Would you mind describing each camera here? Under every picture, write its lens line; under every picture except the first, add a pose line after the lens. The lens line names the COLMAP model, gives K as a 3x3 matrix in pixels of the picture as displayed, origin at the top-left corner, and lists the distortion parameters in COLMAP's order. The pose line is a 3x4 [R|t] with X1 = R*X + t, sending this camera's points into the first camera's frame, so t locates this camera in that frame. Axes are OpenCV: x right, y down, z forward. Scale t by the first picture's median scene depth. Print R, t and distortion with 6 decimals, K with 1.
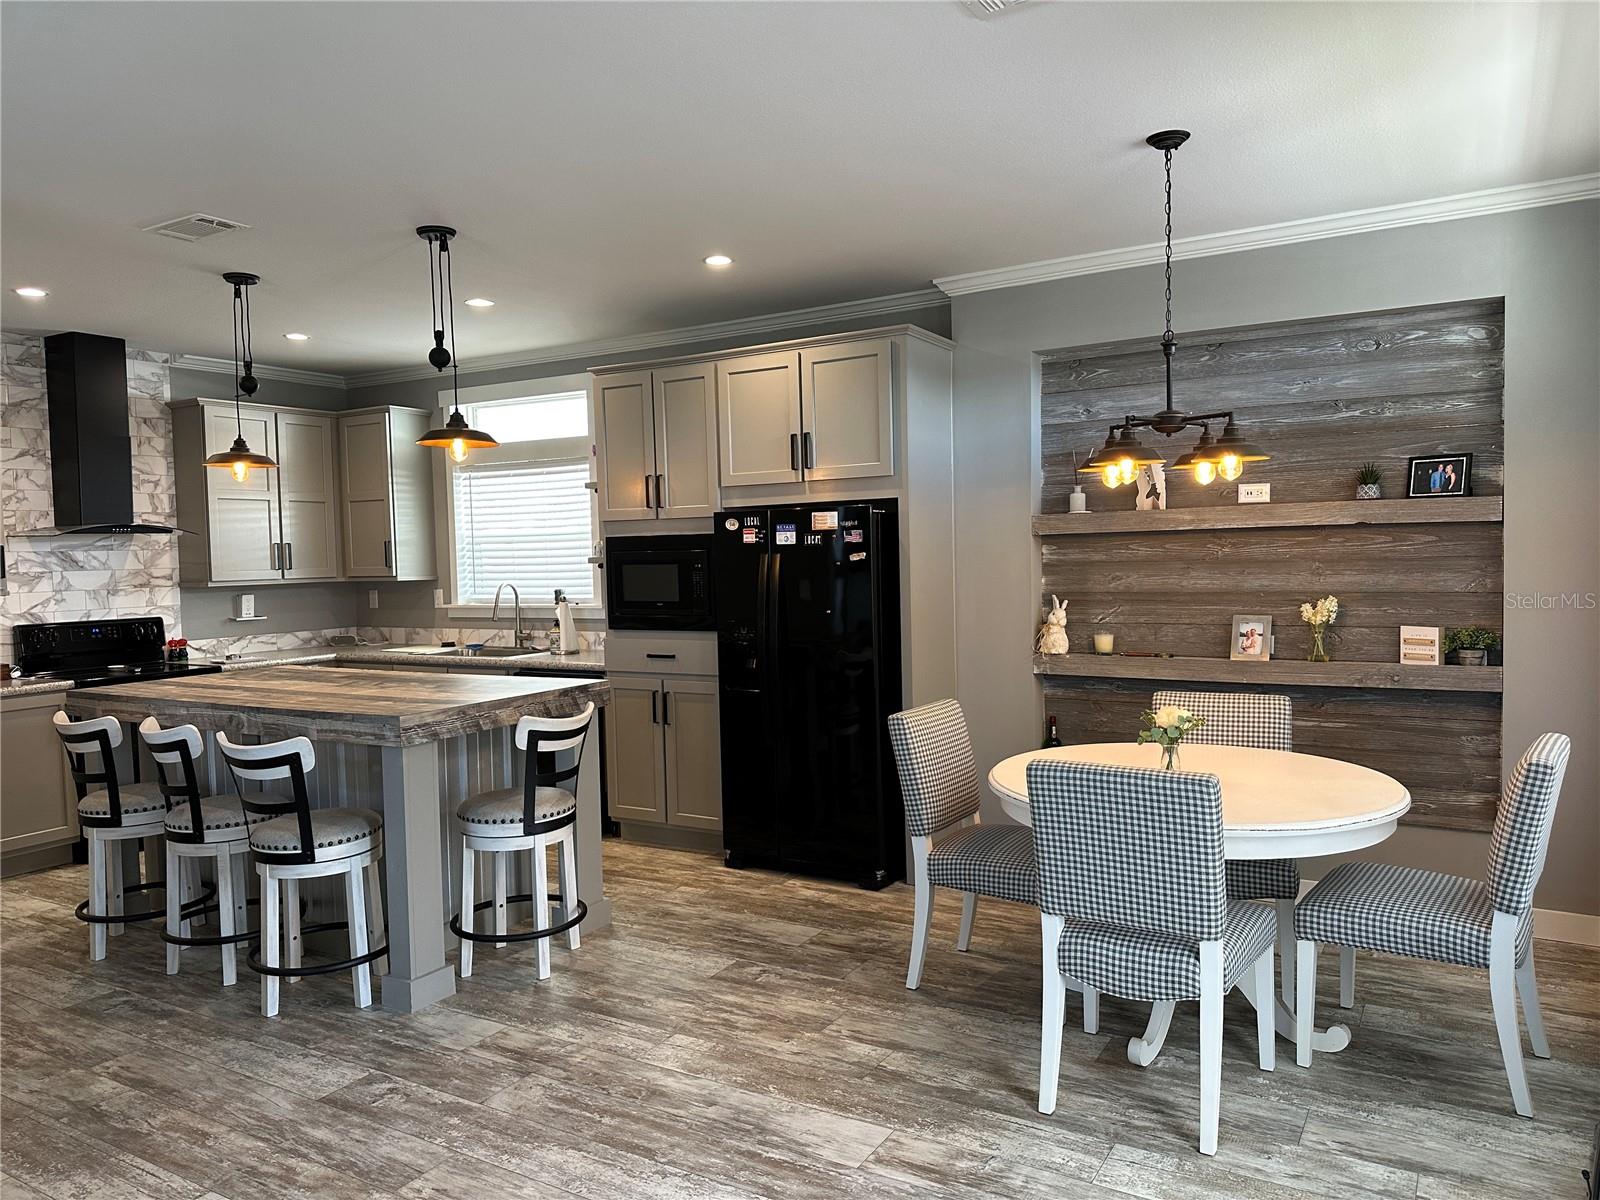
lens RADIAL K [[1135.0, 0, 779.6], [0, 1135.0, 610.7], [0, 0, 1]] dist [0.093694, -0.093870]
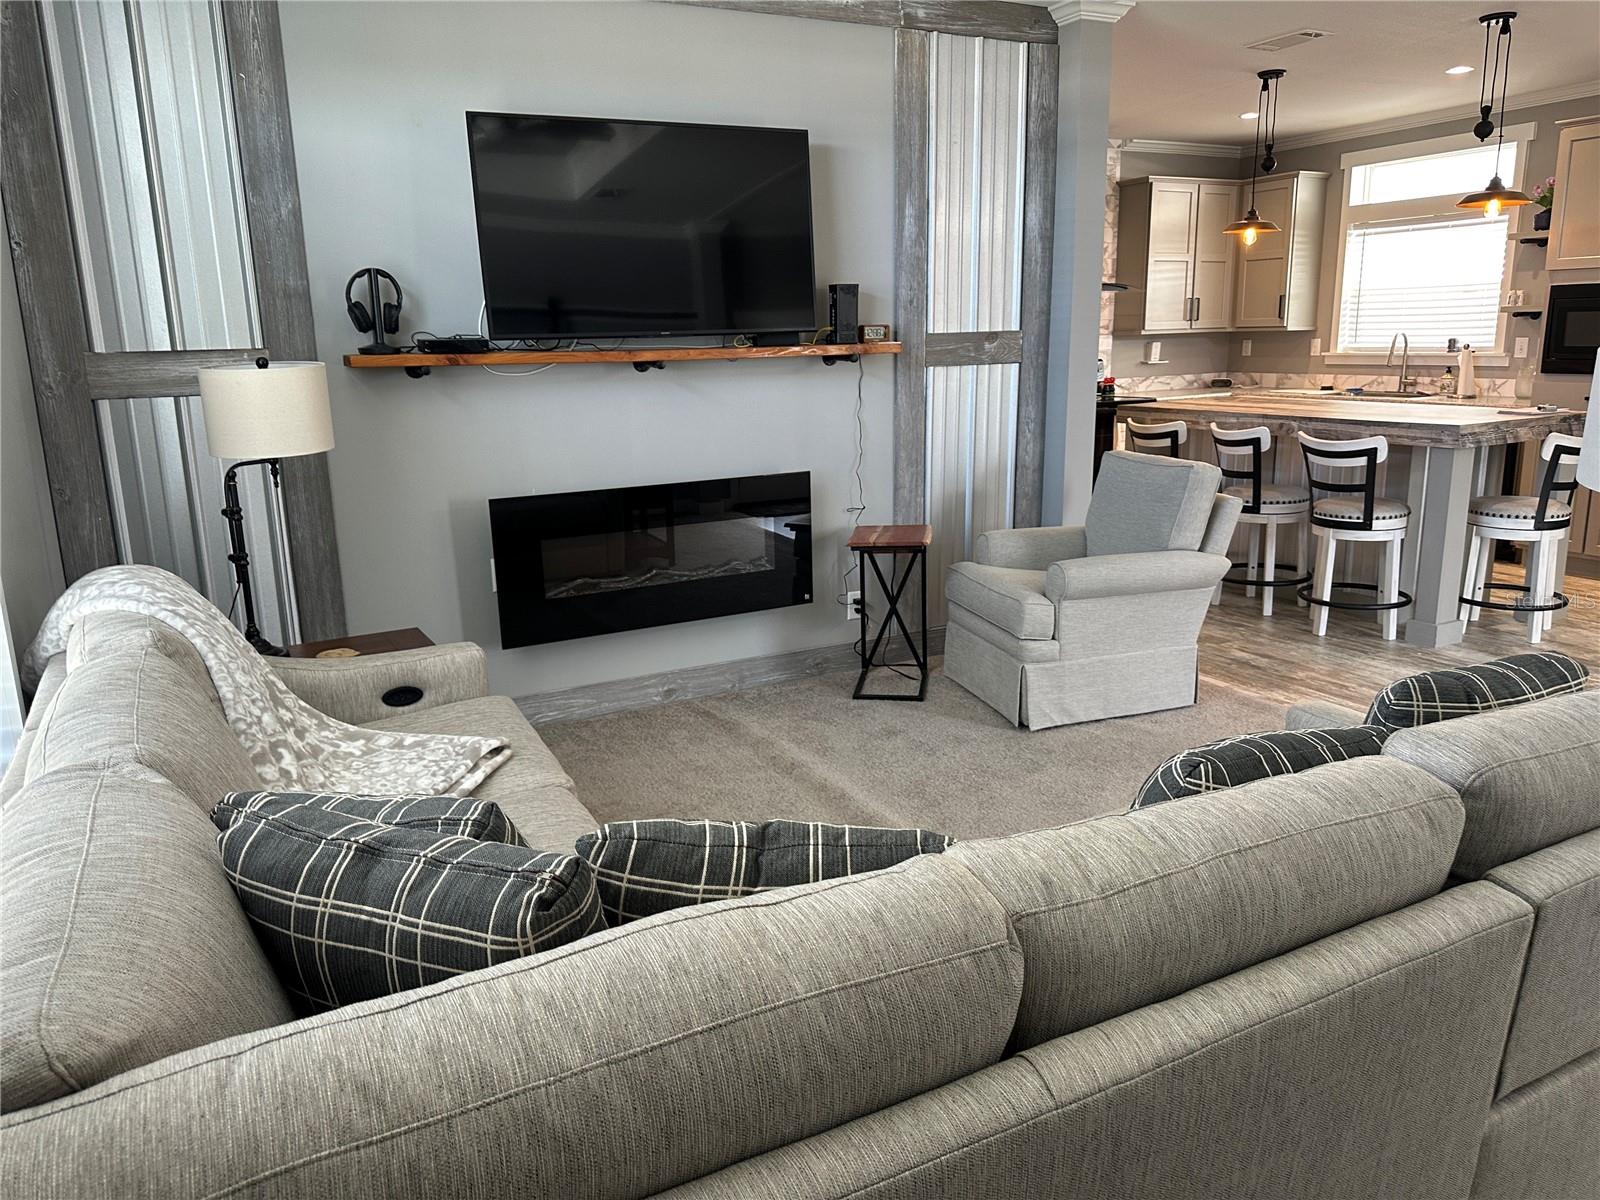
lens RADIAL K [[1127.7, 0, 800.0], [0, 1127.7, 600.0], [0, 0, 1]] dist [0.000957, -0.007240]
pose [[0.857169, 0.121698, -0.500451, -0.179769], [-0.022417, 0.979577, 0.199814, 0.027744], [0.514547, -0.160055, 0.842392, -0.289998]]
